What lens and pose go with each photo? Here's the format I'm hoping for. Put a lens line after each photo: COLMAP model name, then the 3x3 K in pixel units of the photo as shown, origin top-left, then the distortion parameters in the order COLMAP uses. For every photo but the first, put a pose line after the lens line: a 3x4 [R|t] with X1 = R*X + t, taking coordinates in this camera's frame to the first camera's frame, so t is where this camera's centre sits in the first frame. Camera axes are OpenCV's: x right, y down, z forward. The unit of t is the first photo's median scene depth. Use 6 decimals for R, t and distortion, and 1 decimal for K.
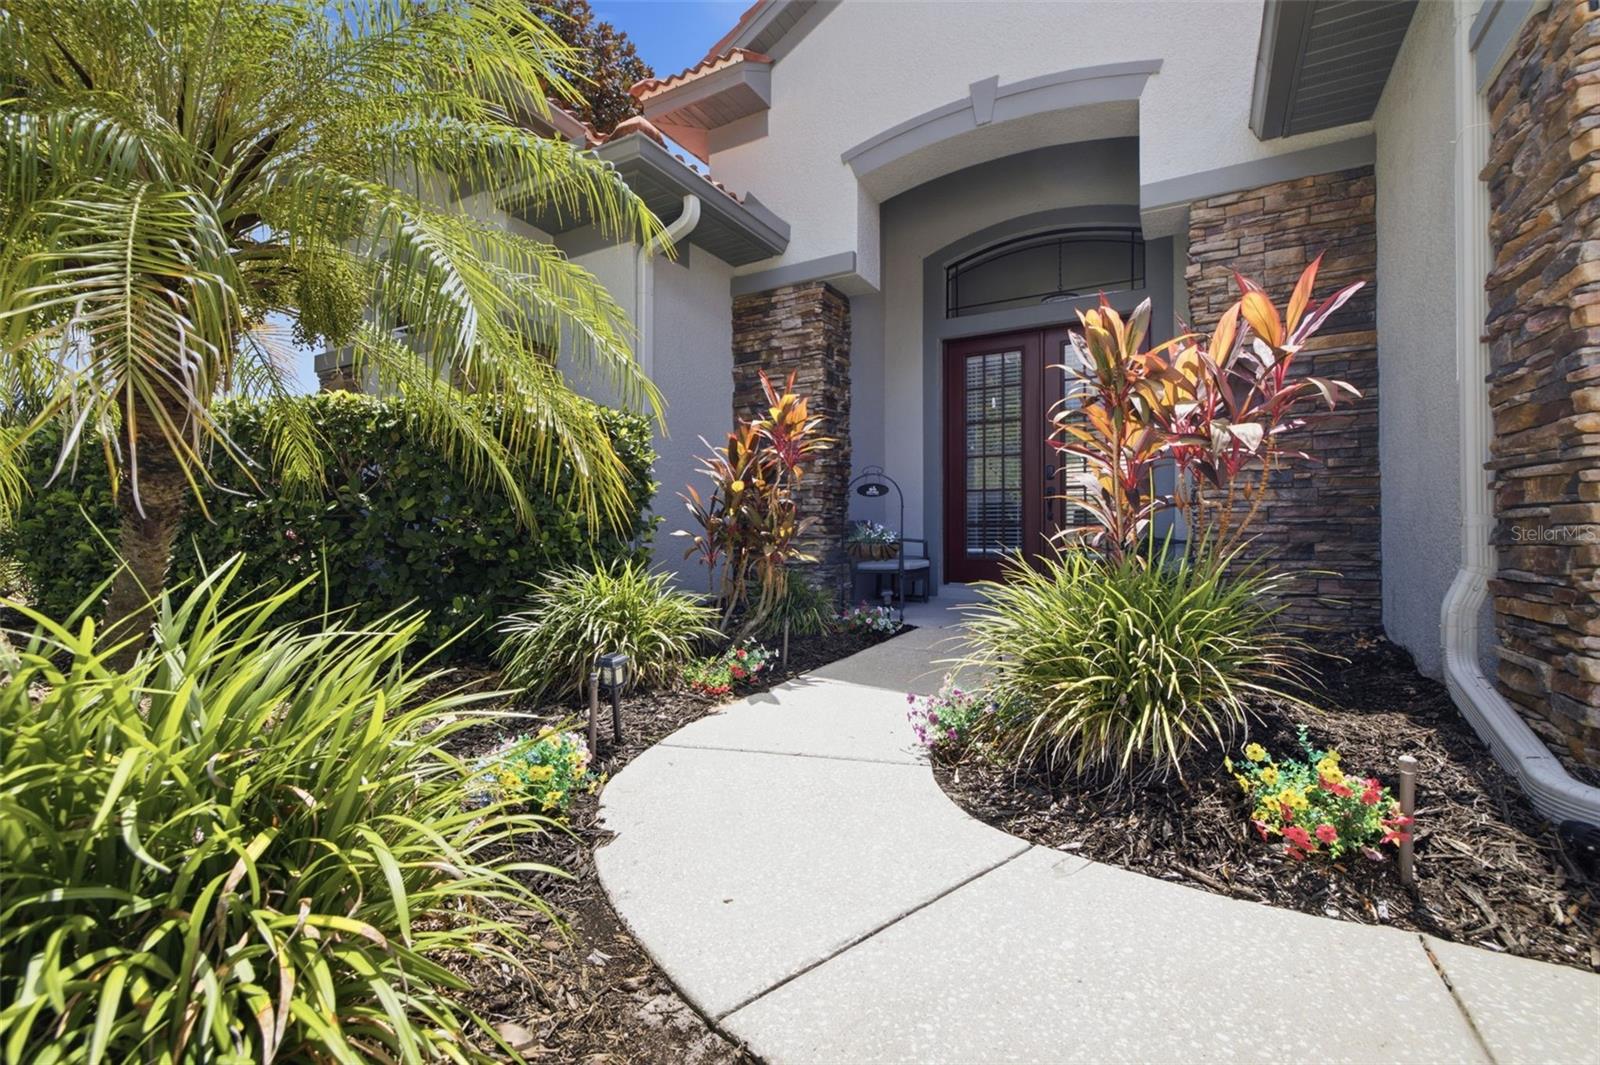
lens RADIAL K [[690.4, 0, 800.0], [0, 690.4, 532.5], [0, 0, 1]] dist [0.000320, 0.000022]
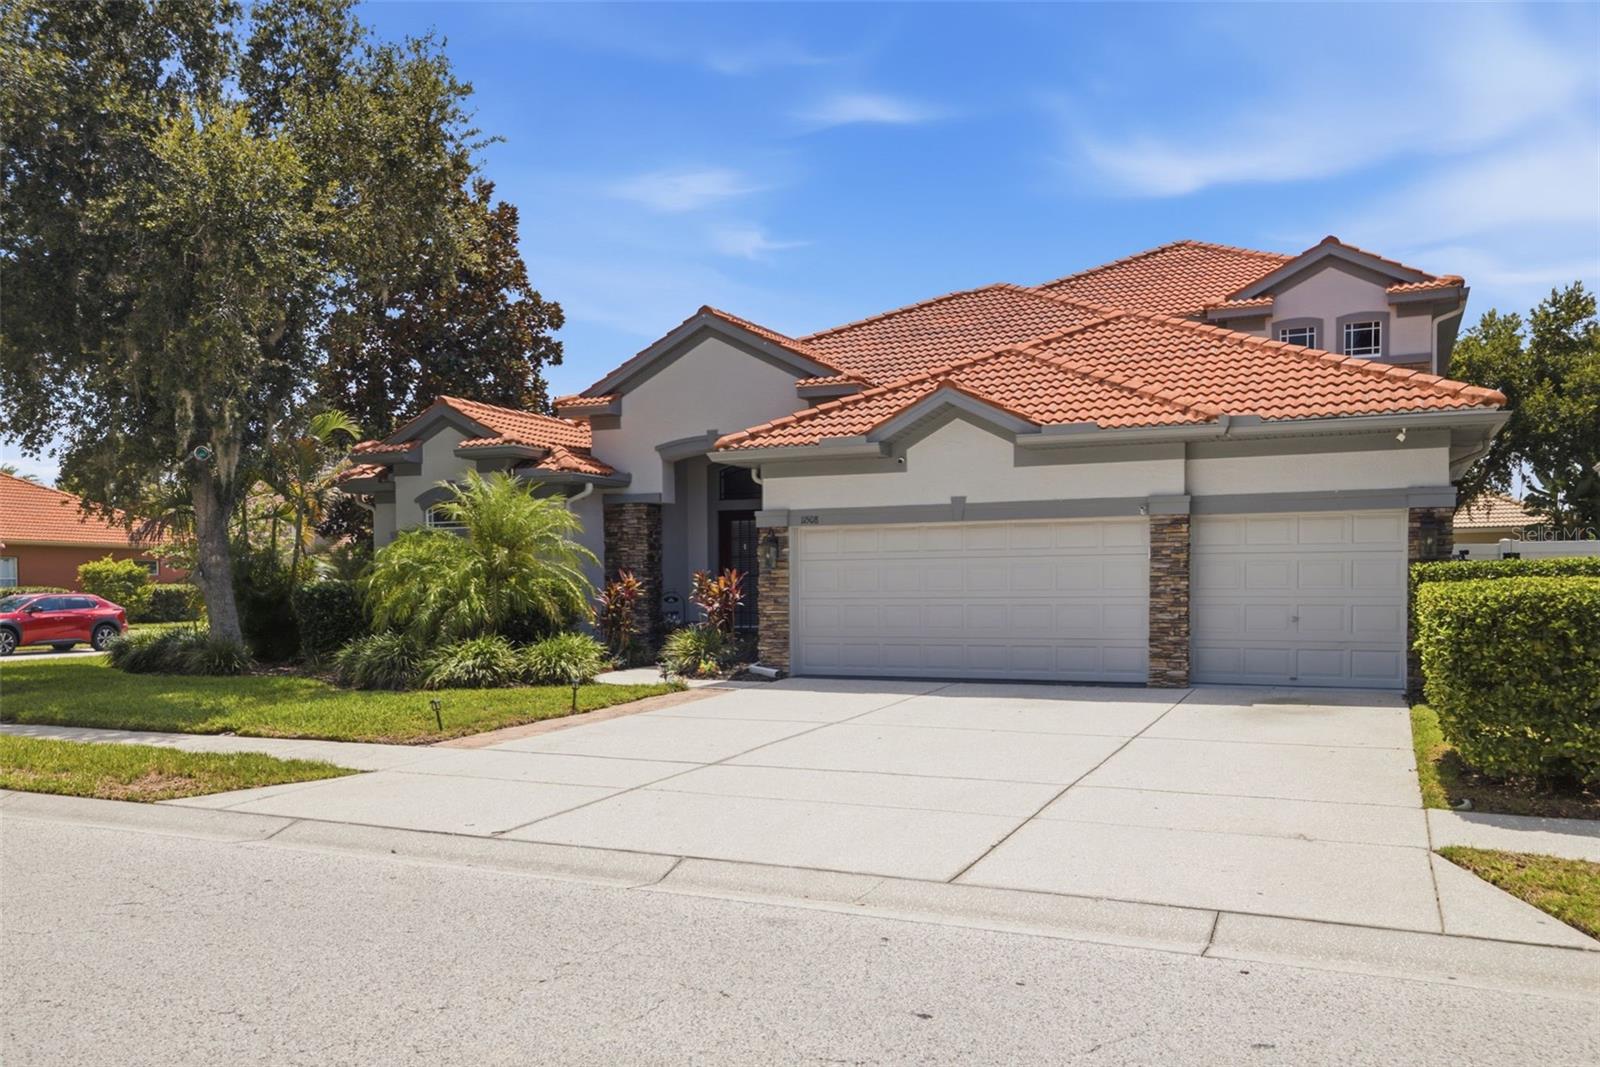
lens RADIAL K [[1306.4, 0, 800.0], [0, 1306.4, 533.5], [0, 0, 1]] dist [0.003566, 0.001423]
pose [[0.995592, -0.007394, 0.093499, 0.125442], [0.011633, 0.998925, -0.044879, -0.080224], [-0.093066, 0.045769, 0.994607, -3.062476]]
